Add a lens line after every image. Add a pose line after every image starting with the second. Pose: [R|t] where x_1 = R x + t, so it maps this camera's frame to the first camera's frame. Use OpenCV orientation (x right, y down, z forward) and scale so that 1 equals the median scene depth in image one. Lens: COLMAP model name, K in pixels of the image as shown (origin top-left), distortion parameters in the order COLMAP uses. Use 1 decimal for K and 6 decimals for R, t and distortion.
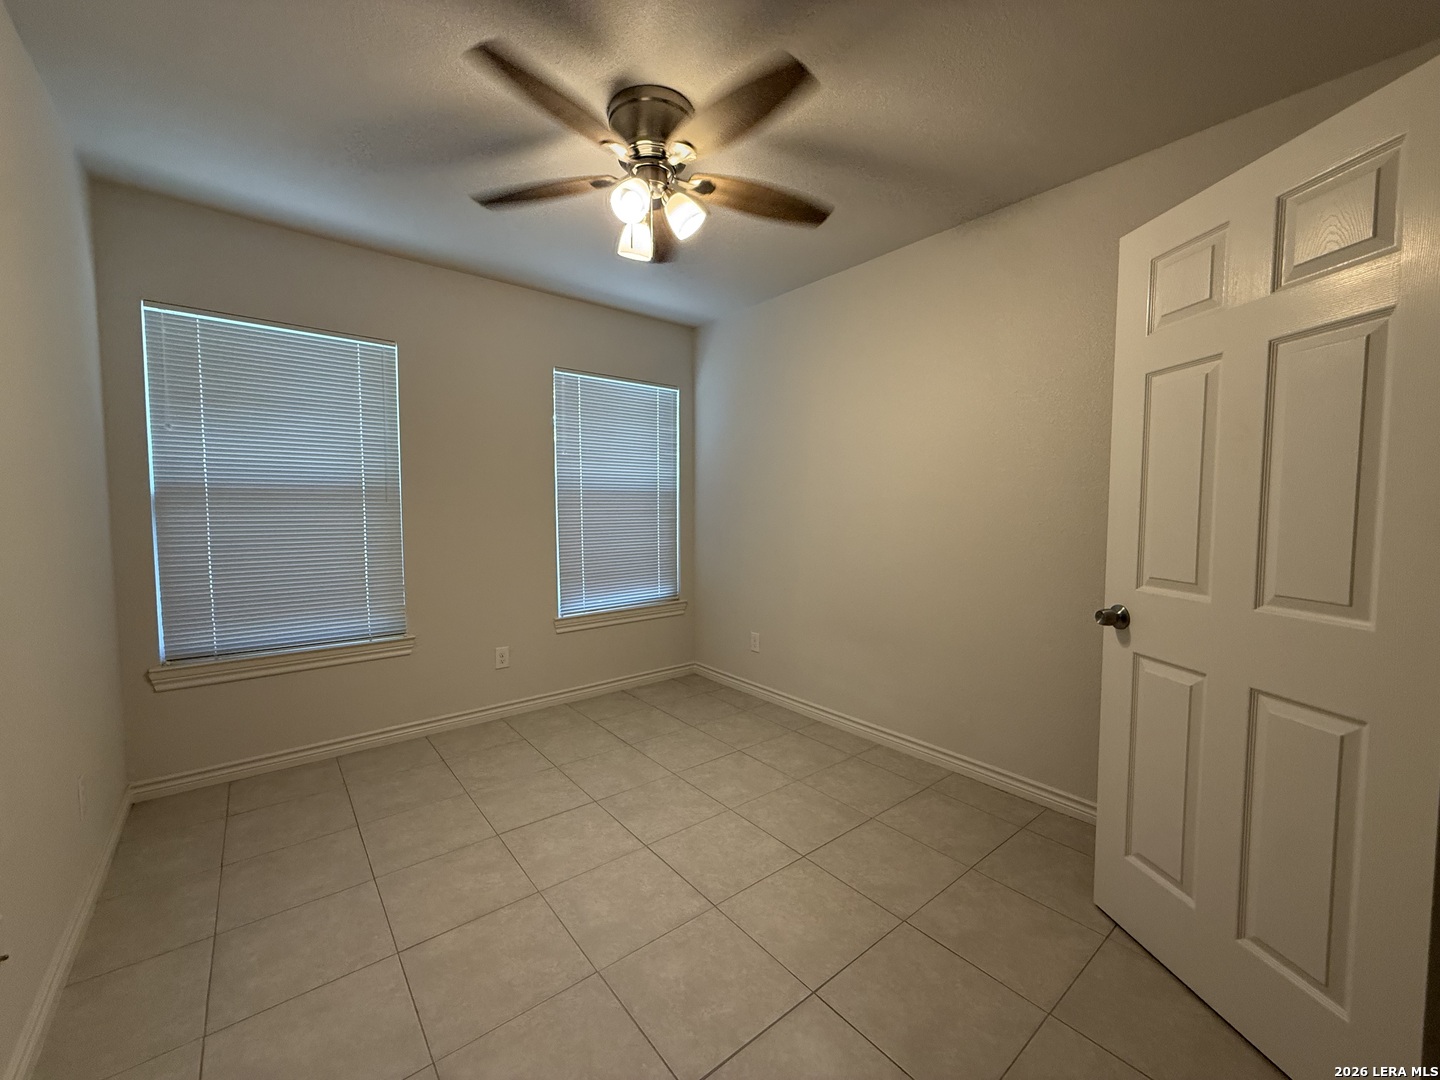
lens RADIAL K [[574.2, 0, 713.8], [0, 574.2, 538.1], [0, 0, 1]] dist [-0.001333, 0.000350]
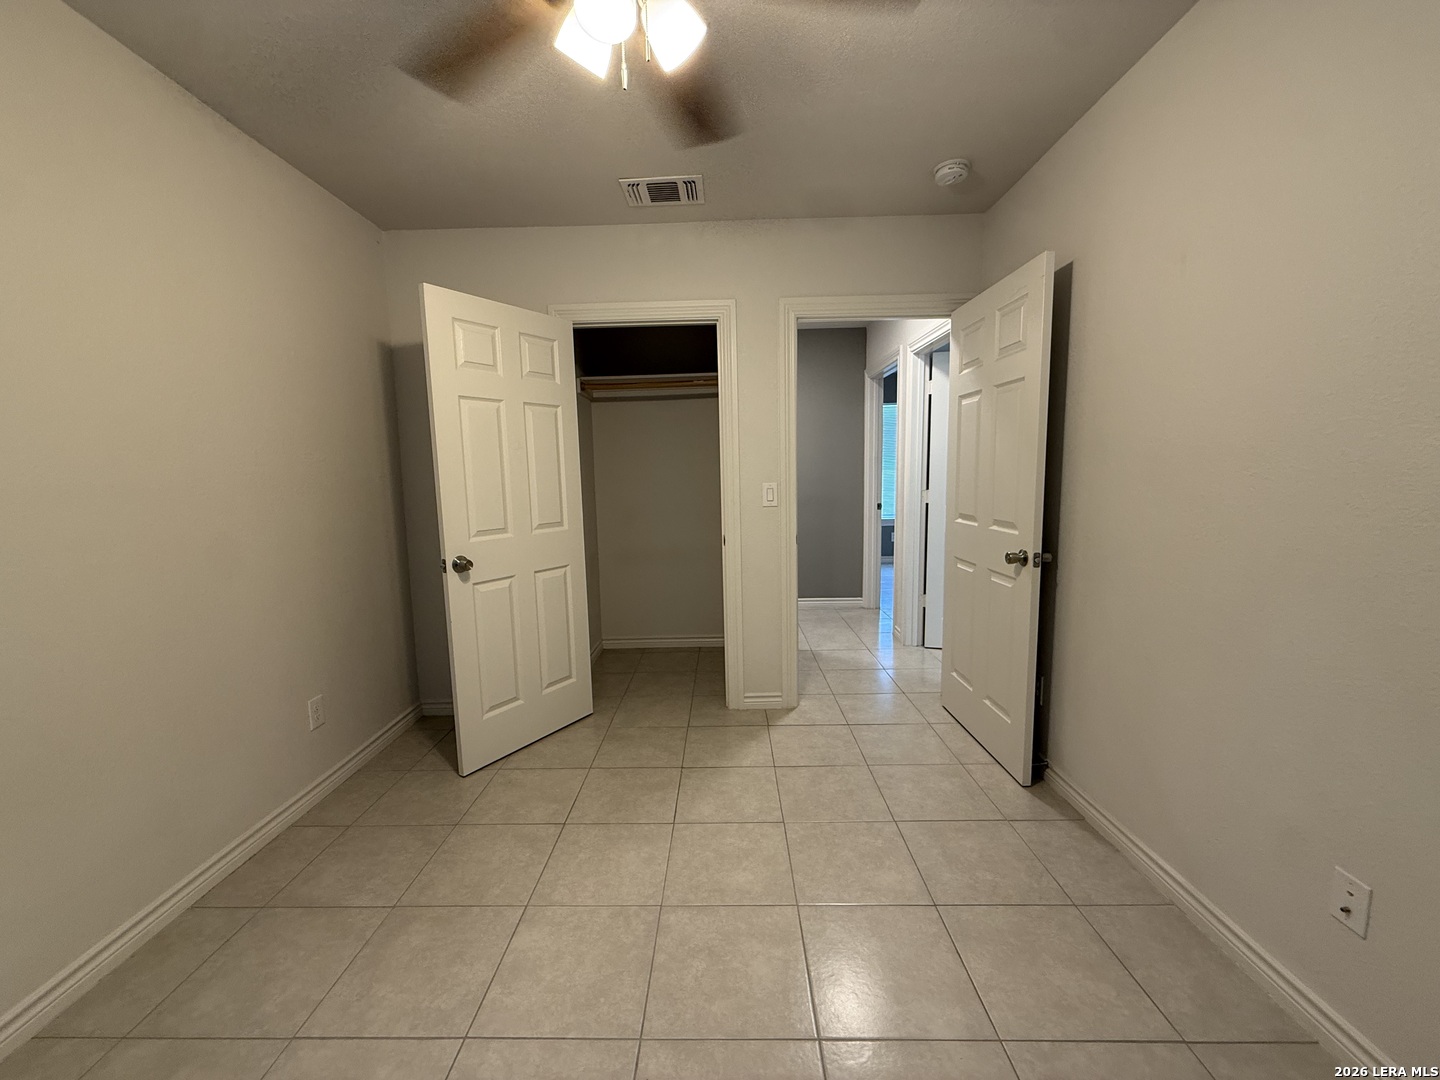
lens RADIAL K [[574.2, 0, 713.8], [0, 574.2, 538.1], [0, 0, 1]] dist [-0.001333, 0.000350]
pose [[-0.764838, -0.059295, 0.641489, -0.685721], [0.059594, 0.984974, 0.162097, -0.120003], [-0.641461, 0.162207, -0.749811, 1.667155]]
